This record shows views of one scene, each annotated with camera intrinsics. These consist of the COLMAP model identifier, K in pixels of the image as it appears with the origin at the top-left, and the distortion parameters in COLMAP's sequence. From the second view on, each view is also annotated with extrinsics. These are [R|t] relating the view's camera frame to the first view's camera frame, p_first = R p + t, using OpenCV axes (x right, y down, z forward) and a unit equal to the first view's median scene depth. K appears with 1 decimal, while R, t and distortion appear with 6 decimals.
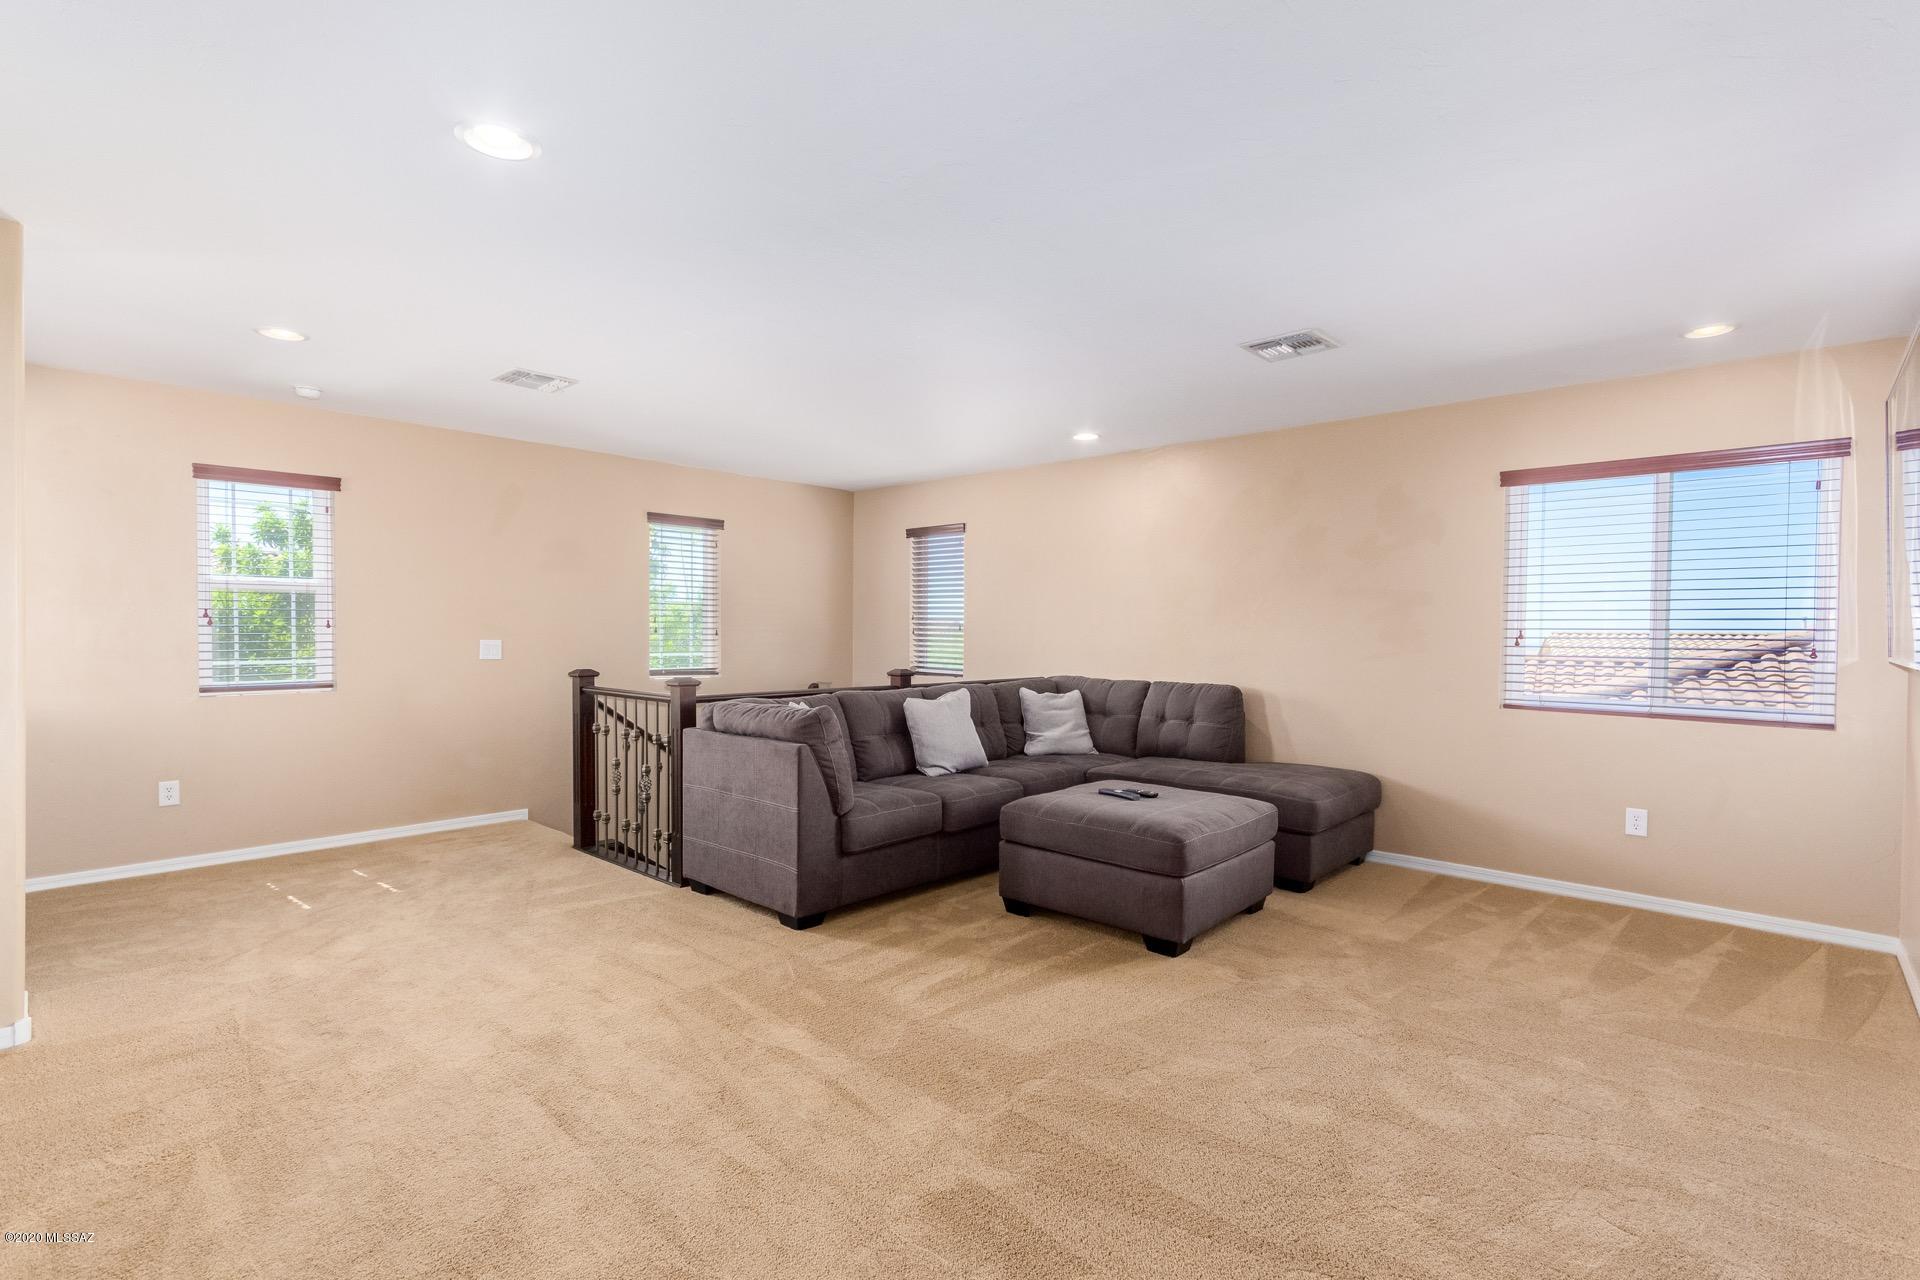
lens RADIAL K [[890.8, 0, 957.3], [0, 890.8, 635.3], [0, 0, 1]] dist [0.001138, 0.003409]
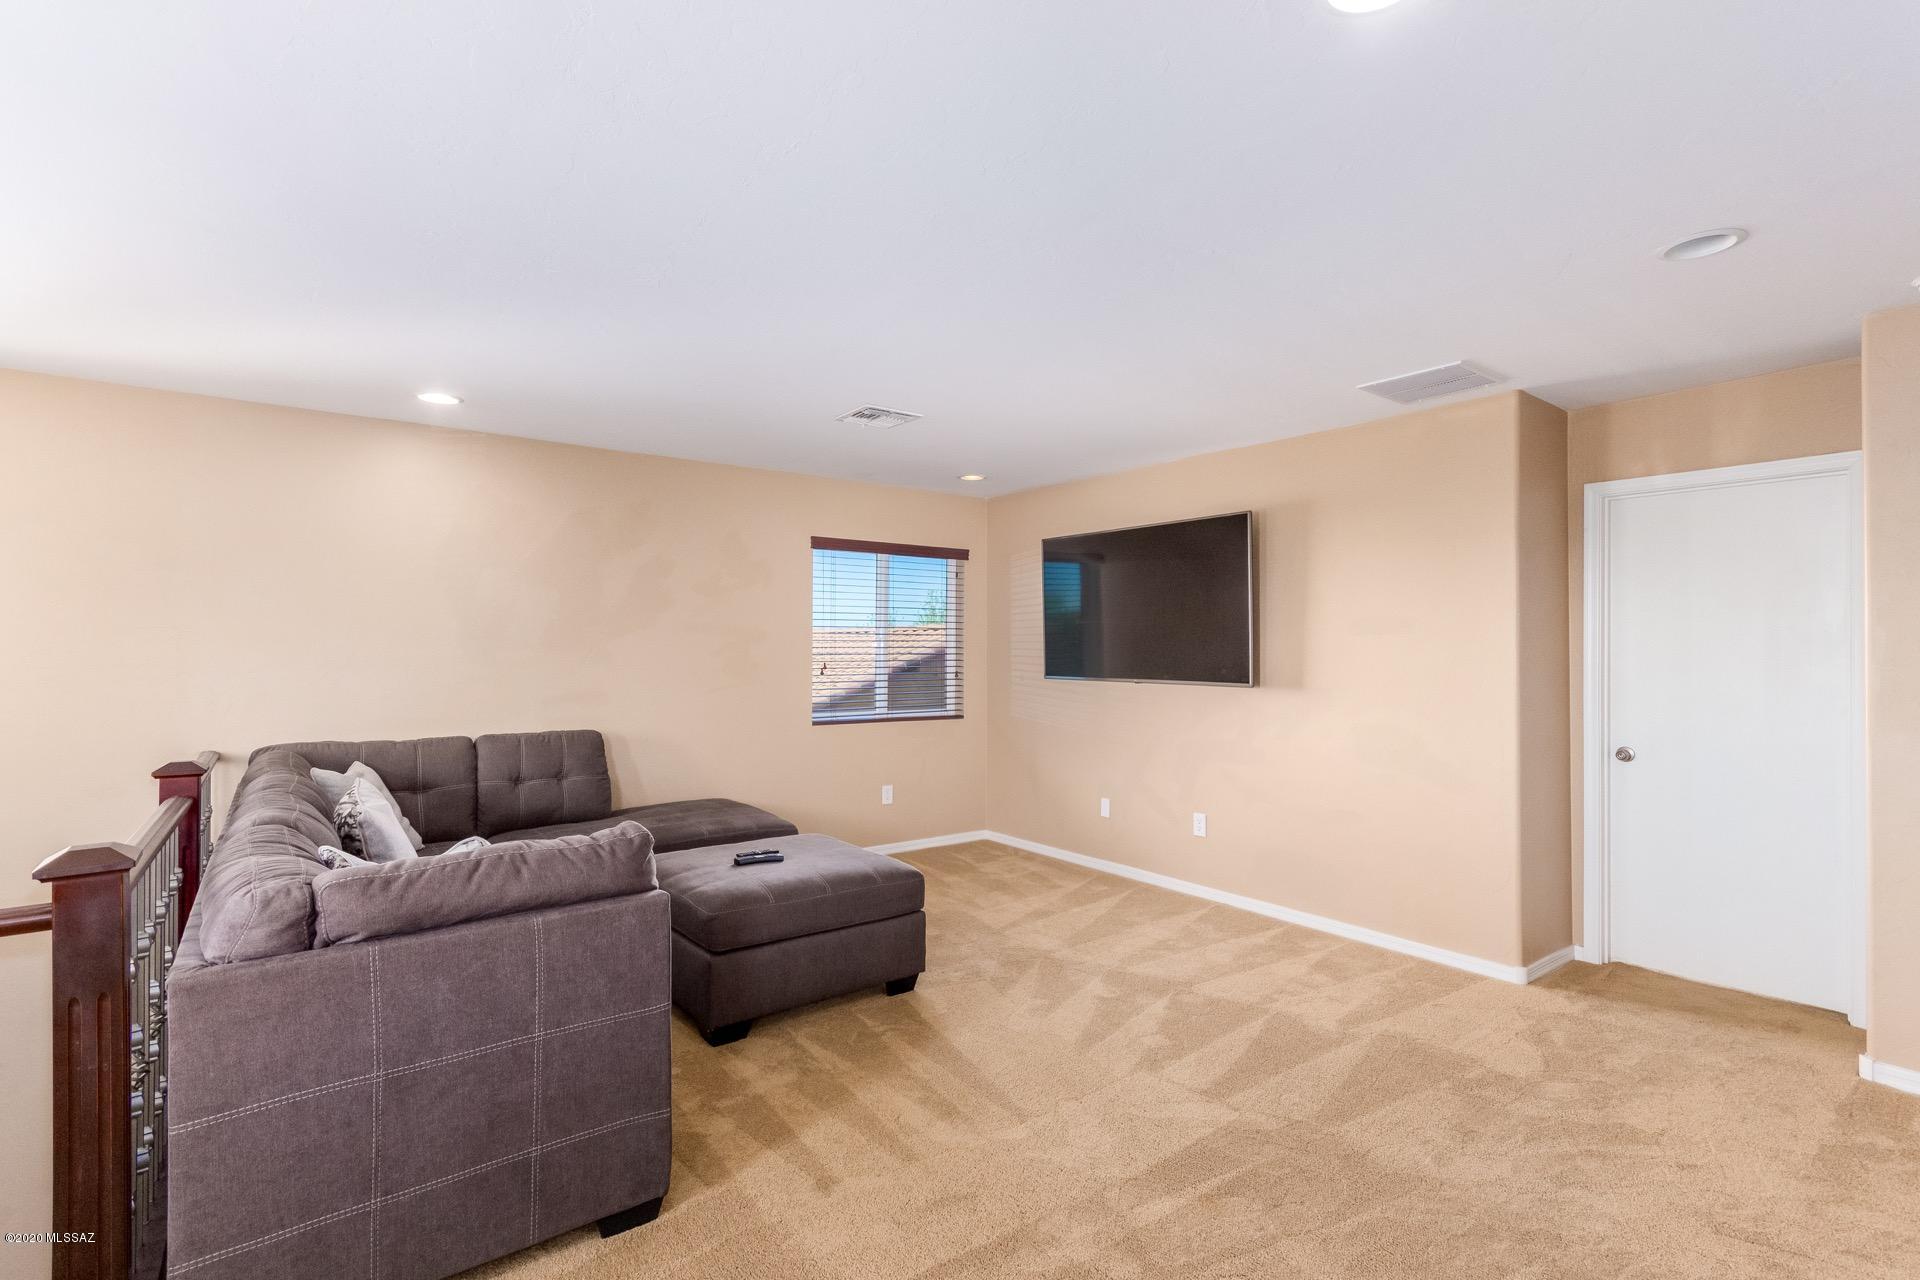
lens RADIAL K [[890.8, 0, 956.7], [0, 890.8, 641.5], [0, 0, 1]] dist [0.001138, 0.003409]
pose [[0.173574, 0.004021, 0.984813, -0.600280], [0.006222, 0.999967, -0.005180, -0.028865], [-0.984801, 0.007026, 0.173543, 0.599453]]
